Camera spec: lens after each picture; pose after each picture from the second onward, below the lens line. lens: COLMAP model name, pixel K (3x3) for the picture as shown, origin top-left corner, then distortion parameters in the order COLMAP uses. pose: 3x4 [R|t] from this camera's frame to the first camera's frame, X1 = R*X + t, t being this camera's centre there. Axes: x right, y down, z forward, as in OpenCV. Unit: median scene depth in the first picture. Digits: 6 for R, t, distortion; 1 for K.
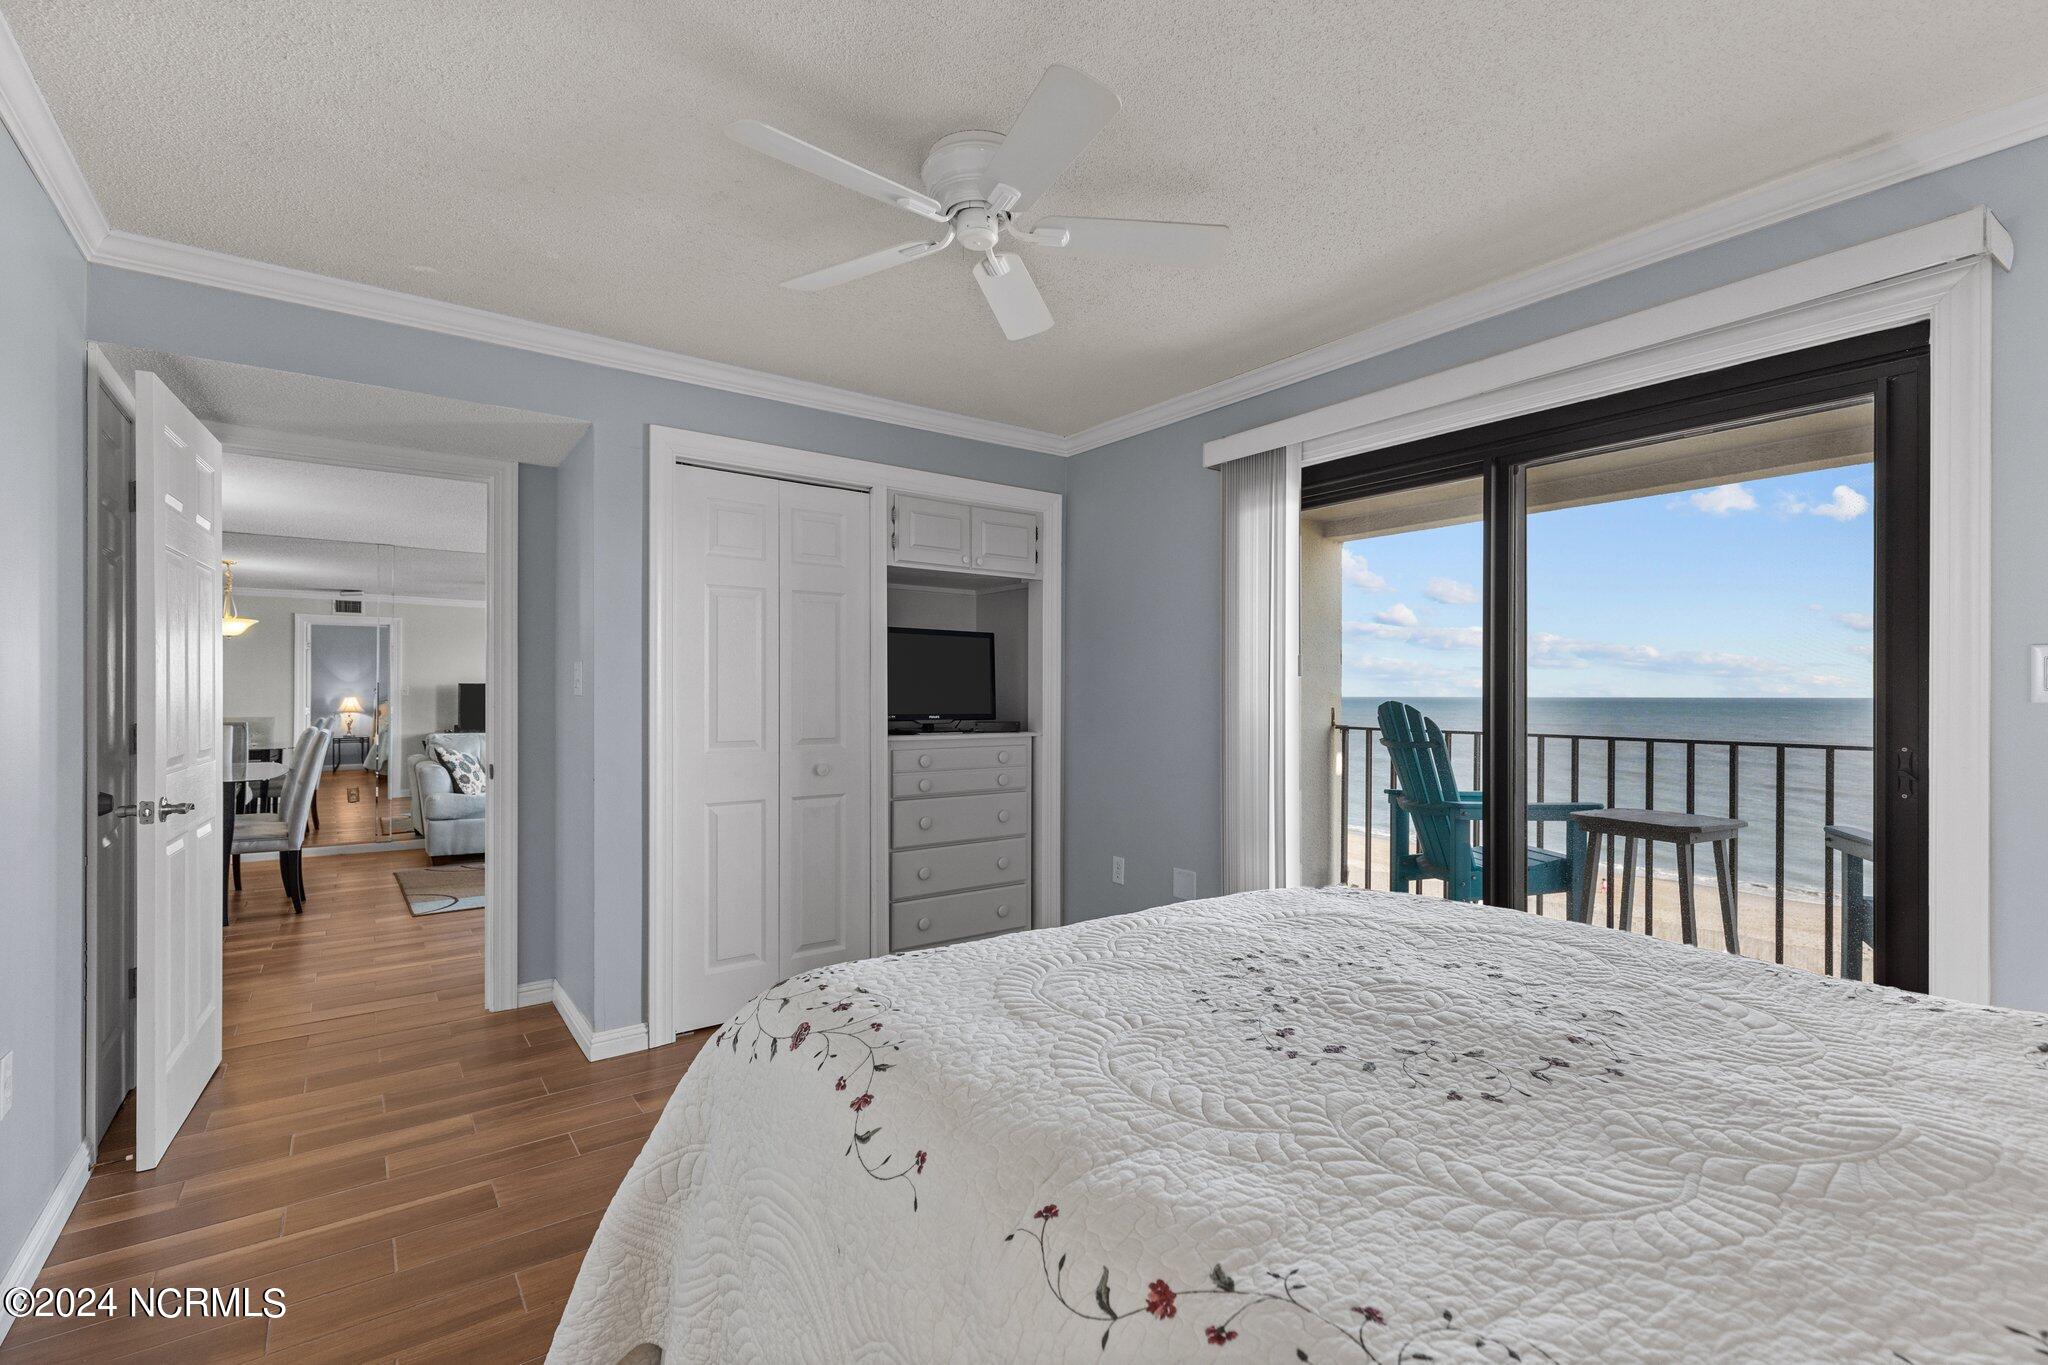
lens RADIAL K [[914.3, 0, 1030.4], [0, 914.3, 687.3], [0, 0, 1]] dist [0.003157, 0.000240]
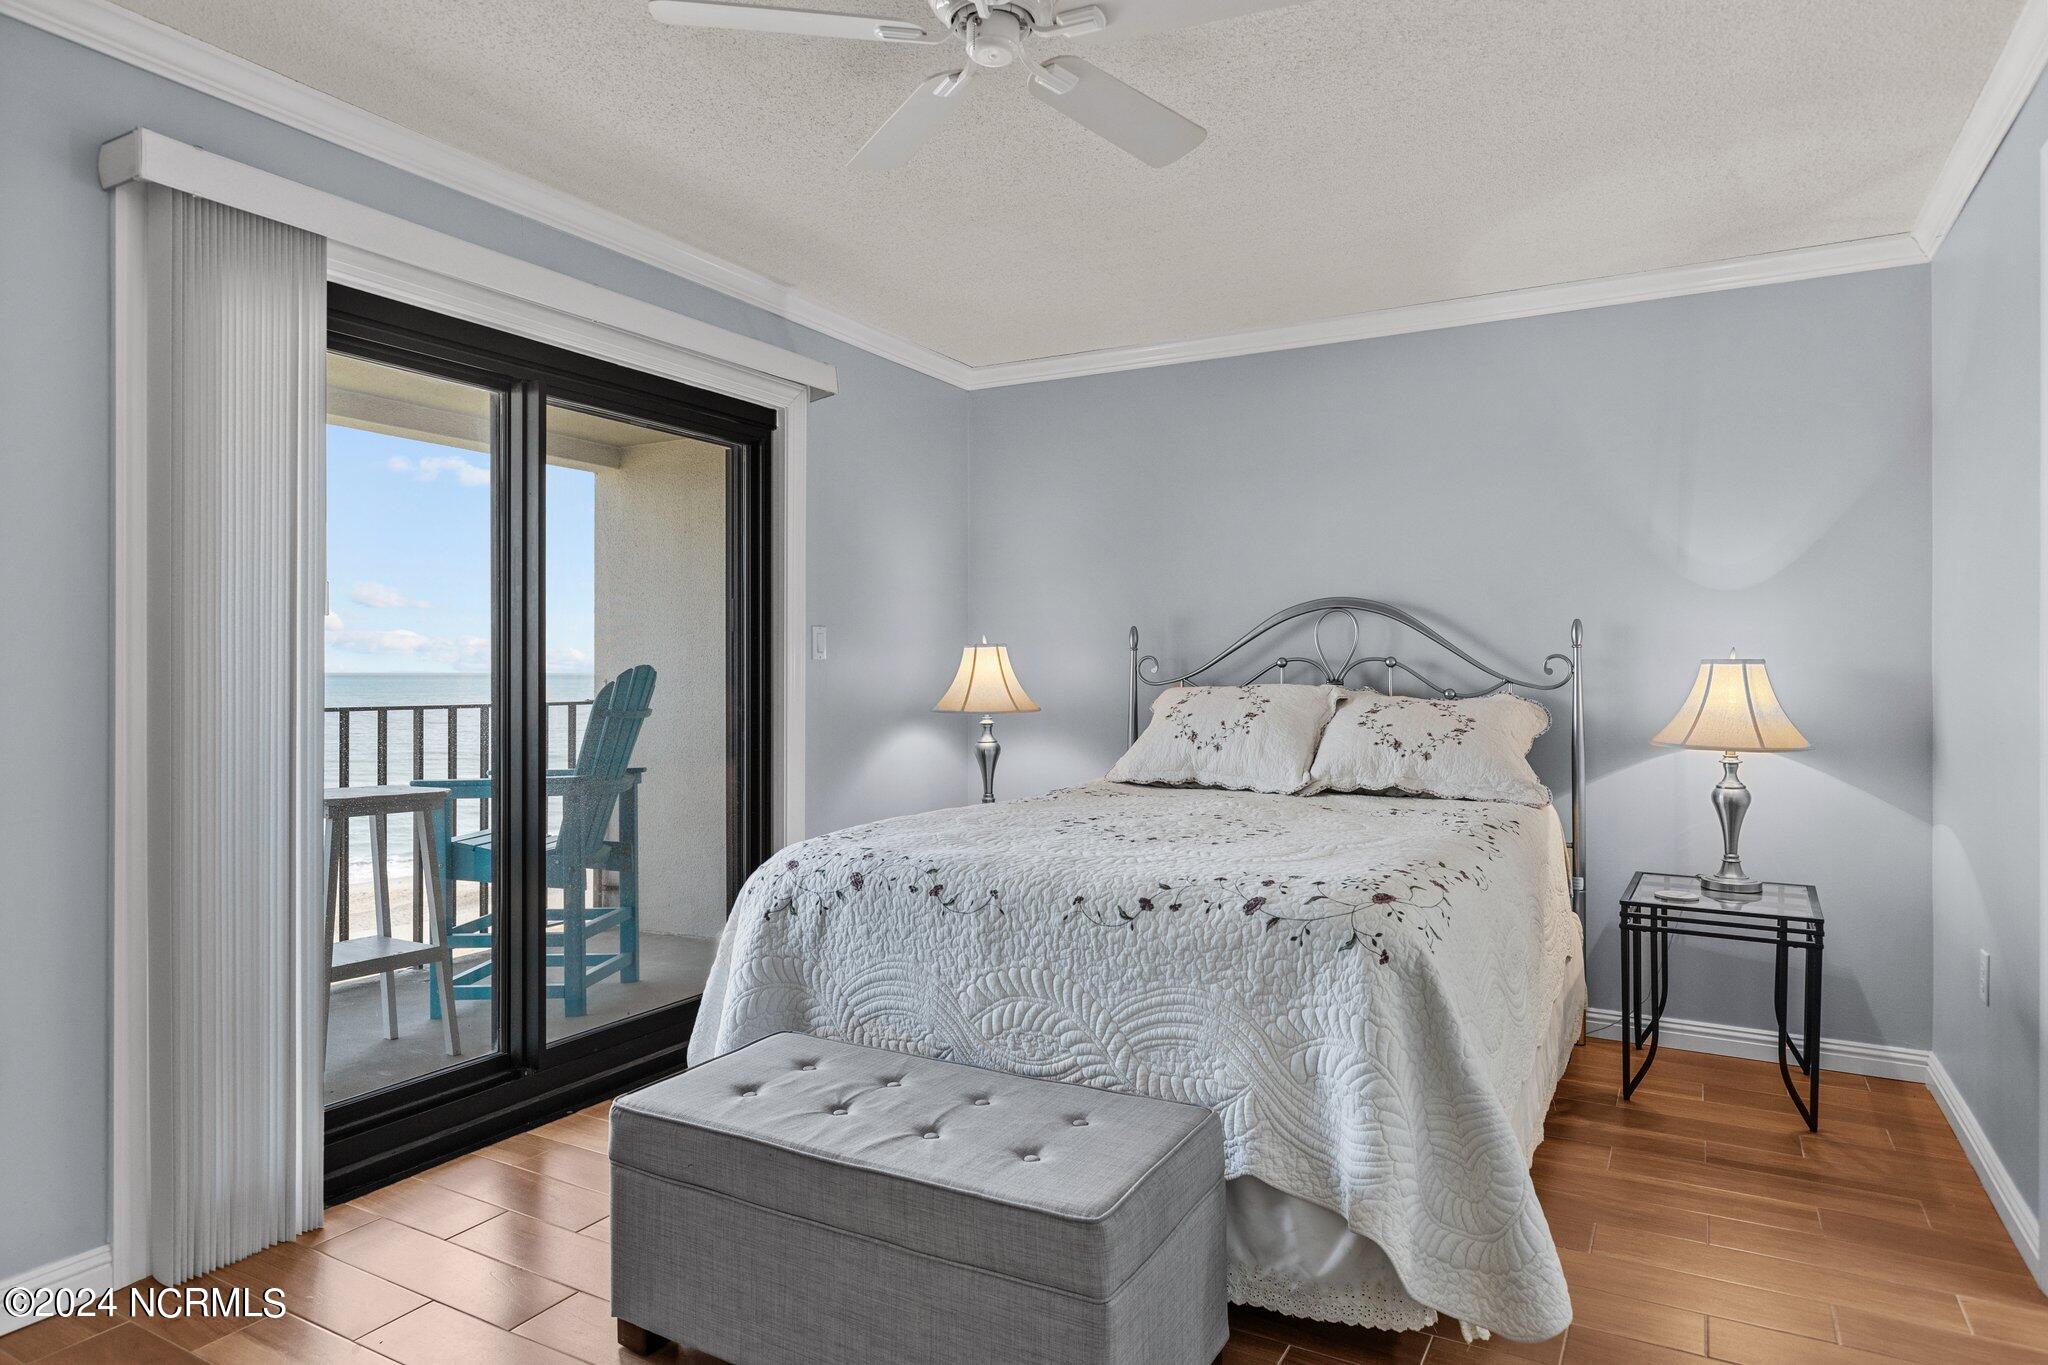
lens RADIAL K [[1179.1, 0, 1035.5], [0, 1179.1, 680.9], [0, 0, 1]] dist [0.003148, -0.000993]
pose [[-0.407006, -0.018191, 0.913244, -0.663726], [-0.019531, 0.999746, 0.011209, 0.005975], [-0.913216, -0.013274, -0.407259, 0.969752]]
